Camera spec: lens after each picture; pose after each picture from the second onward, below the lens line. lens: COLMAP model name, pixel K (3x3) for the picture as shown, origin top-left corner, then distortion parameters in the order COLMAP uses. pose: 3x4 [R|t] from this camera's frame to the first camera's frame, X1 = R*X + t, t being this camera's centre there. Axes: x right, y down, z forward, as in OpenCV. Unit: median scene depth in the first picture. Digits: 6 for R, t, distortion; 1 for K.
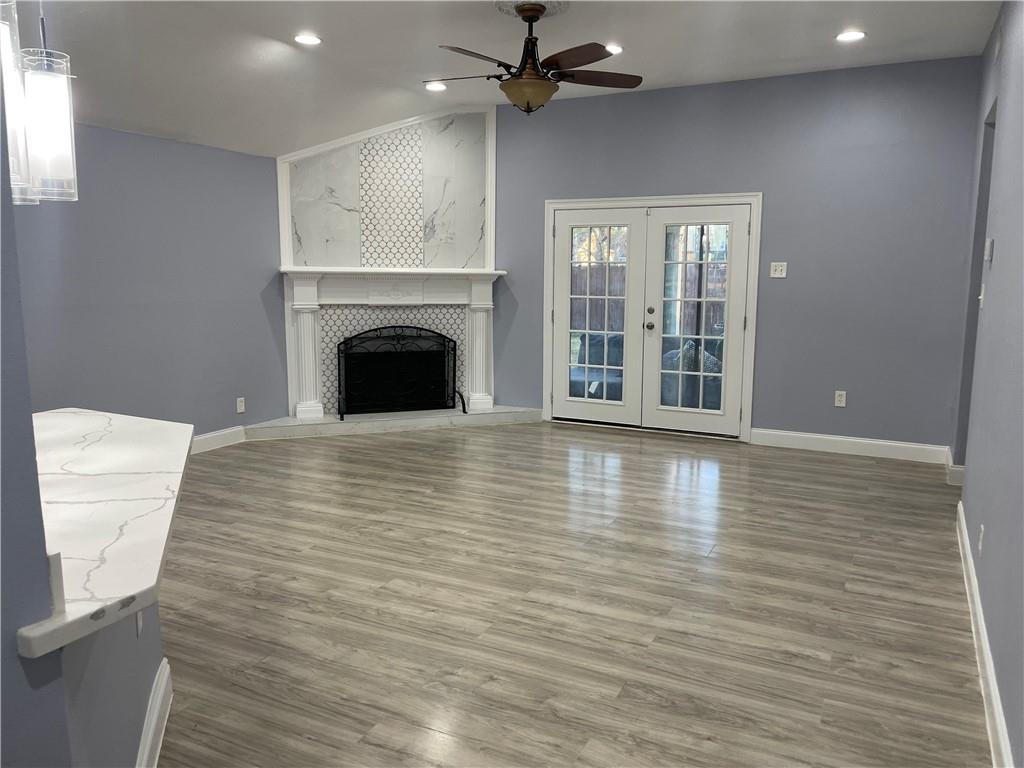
lens RADIAL K [[775.6, 0, 514.1], [0, 775.6, 387.3], [0, 0, 1]] dist [0.095377, -0.116018]
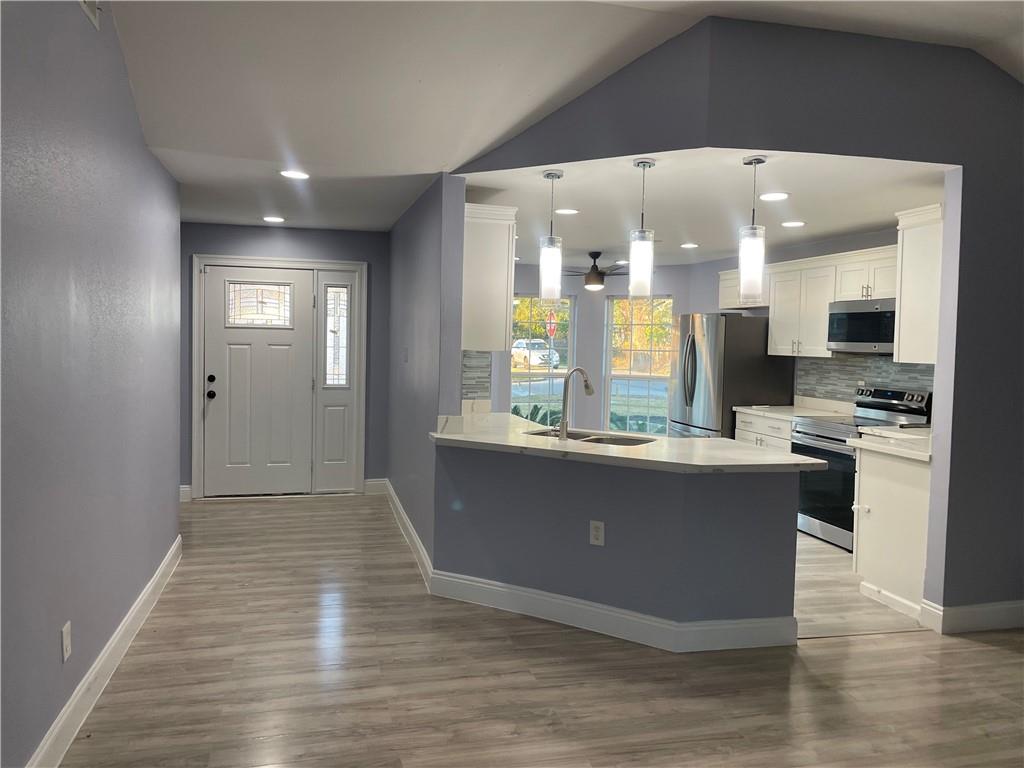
lens RADIAL K [[775.6, 0, 506.1], [0, 775.6, 384.1], [0, 0, 1]] dist [0.095377, -0.116018]
pose [[-0.754907, 0.016875, -0.655615, 0.706380], [-0.132621, 0.975088, 0.177804, -0.282223], [0.642283, 0.221174, -0.733863, 1.780139]]
